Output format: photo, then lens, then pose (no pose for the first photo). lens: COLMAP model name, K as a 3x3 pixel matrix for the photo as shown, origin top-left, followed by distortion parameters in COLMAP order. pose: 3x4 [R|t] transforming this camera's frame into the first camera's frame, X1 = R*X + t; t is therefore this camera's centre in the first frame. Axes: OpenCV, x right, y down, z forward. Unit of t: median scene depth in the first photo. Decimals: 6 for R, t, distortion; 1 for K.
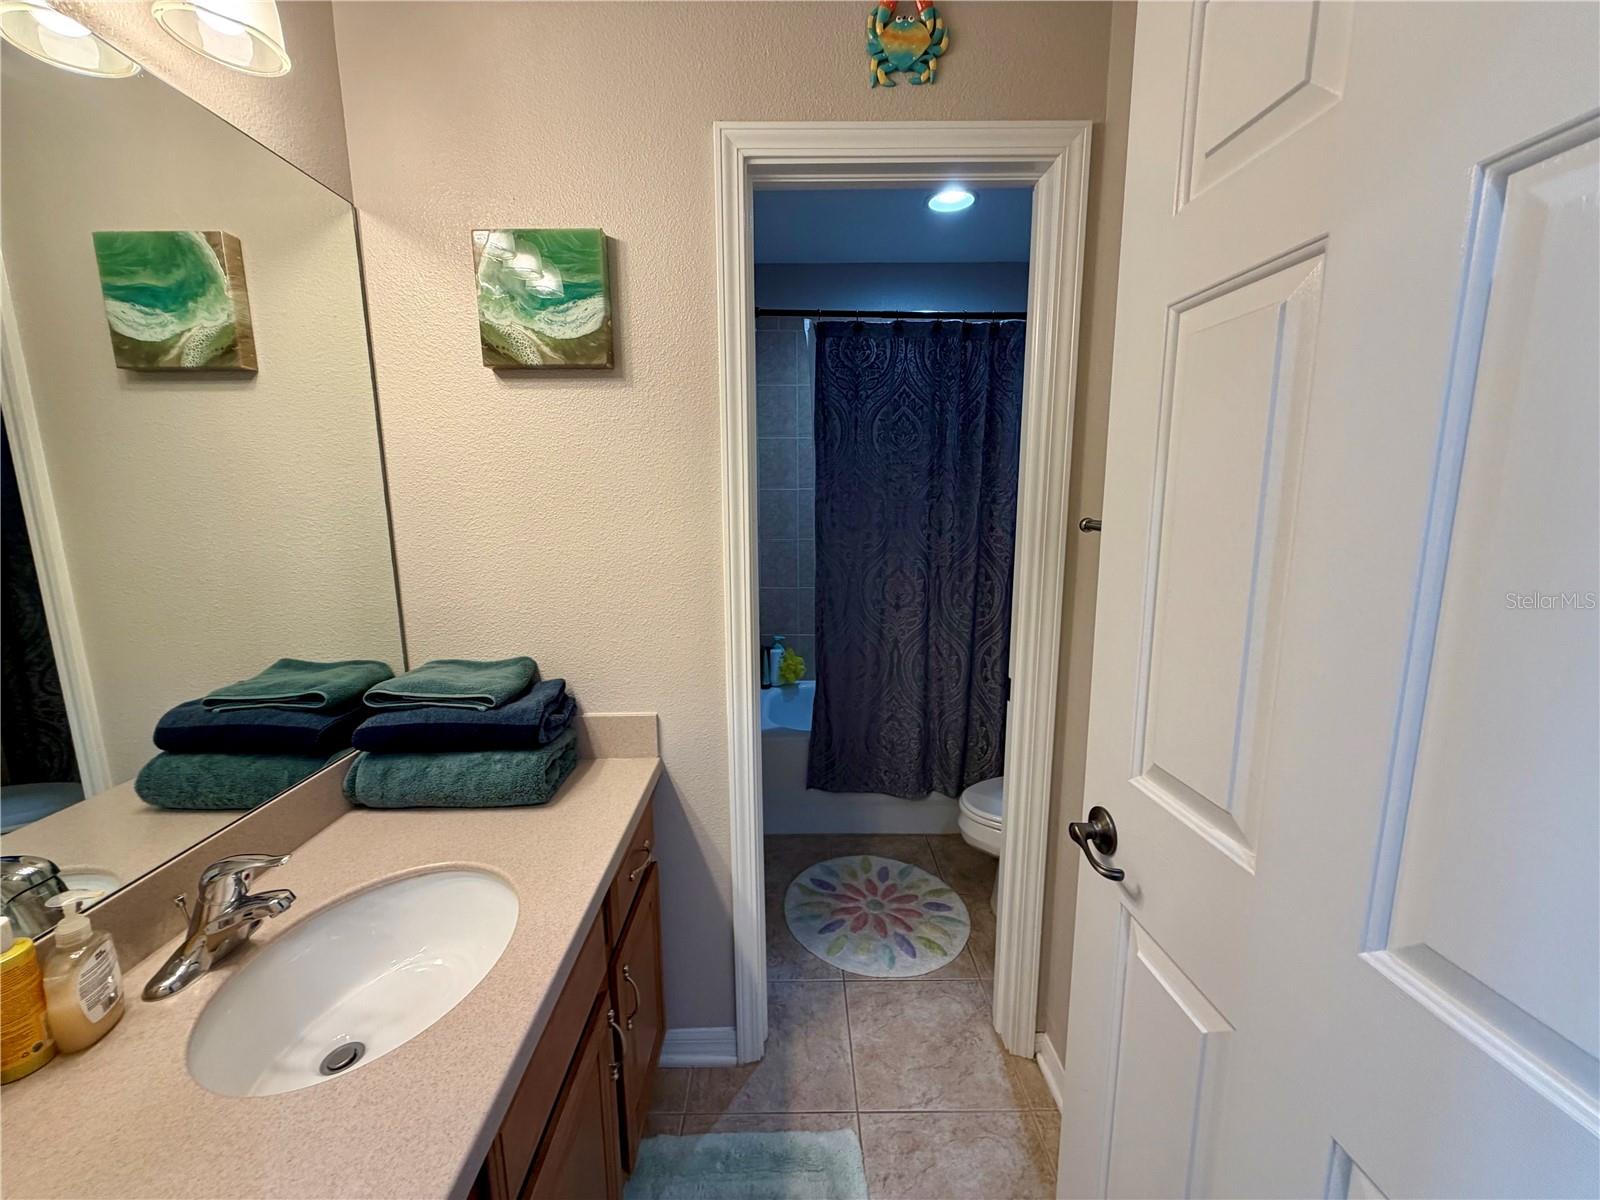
lens RADIAL K [[636.2, 0, 793.1], [0, 636.2, 600.4], [0, 0, 1]] dist [0.000431, -0.000118]
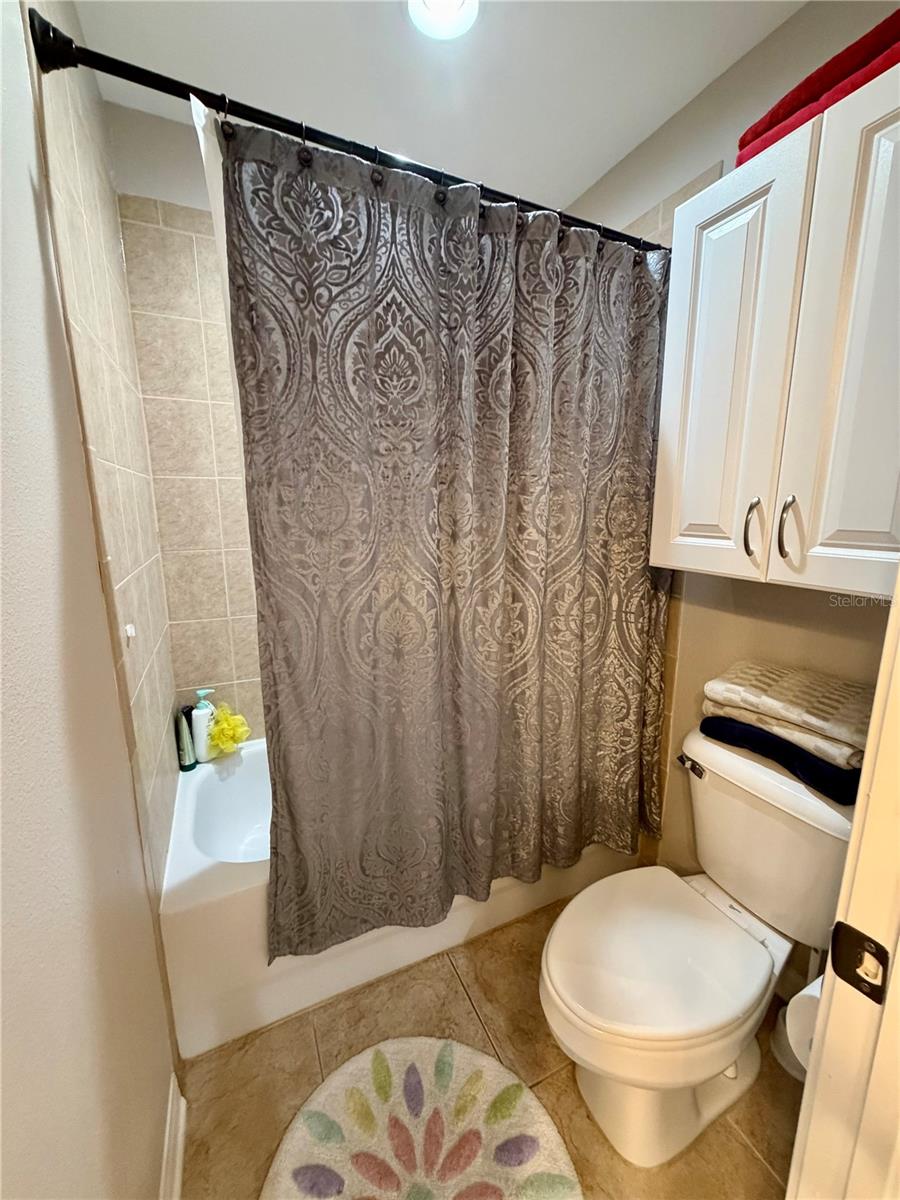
lens RADIAL K [[477.1, 0, 450.4], [0, 477.1, 594.5], [0, 0, 1]] dist [0.000431, -0.000118]
pose [[0.906532, -0.074740, 0.415467, 0.016780], [0.063816, 0.997154, 0.040139, -0.067848], [-0.417285, -0.009874, 0.908722, 0.558559]]
